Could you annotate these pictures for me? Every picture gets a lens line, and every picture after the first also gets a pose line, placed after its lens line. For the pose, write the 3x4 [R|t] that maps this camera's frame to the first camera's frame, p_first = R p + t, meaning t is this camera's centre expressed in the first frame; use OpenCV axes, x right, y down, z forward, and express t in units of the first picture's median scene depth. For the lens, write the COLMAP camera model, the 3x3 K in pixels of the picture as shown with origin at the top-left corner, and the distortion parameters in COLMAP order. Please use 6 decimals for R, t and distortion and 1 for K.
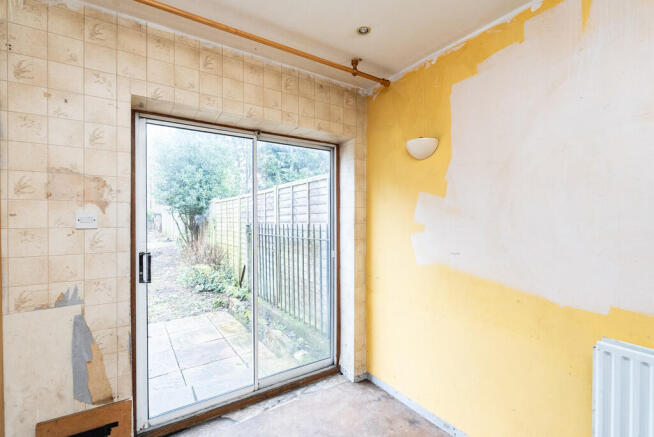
lens RADIAL K [[292.6, 0, 329.9], [0, 292.6, 222.3], [0, 0, 1]] dist [-0.014191, -0.000194]
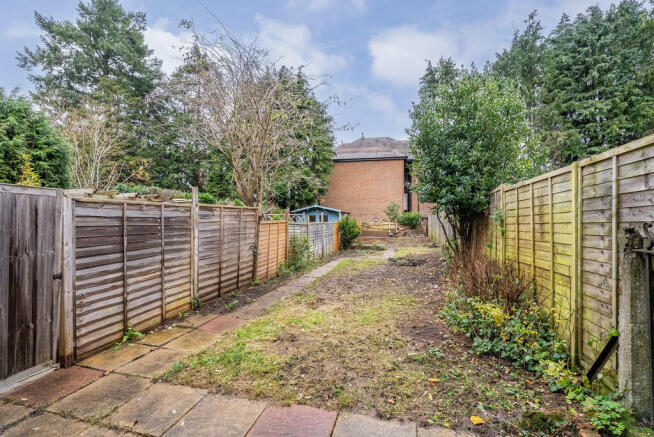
lens RADIAL K [[292.6, 0, 329.3], [0, 292.6, 223.3], [0, 0, 1]] dist [-0.014191, -0.000194]
pose [[0.656871, -0.002619, -0.753998, -0.169554], [-0.006274, 0.999940, -0.008939, 0.005126], [0.753977, 0.010603, 0.656816, 0.321849]]
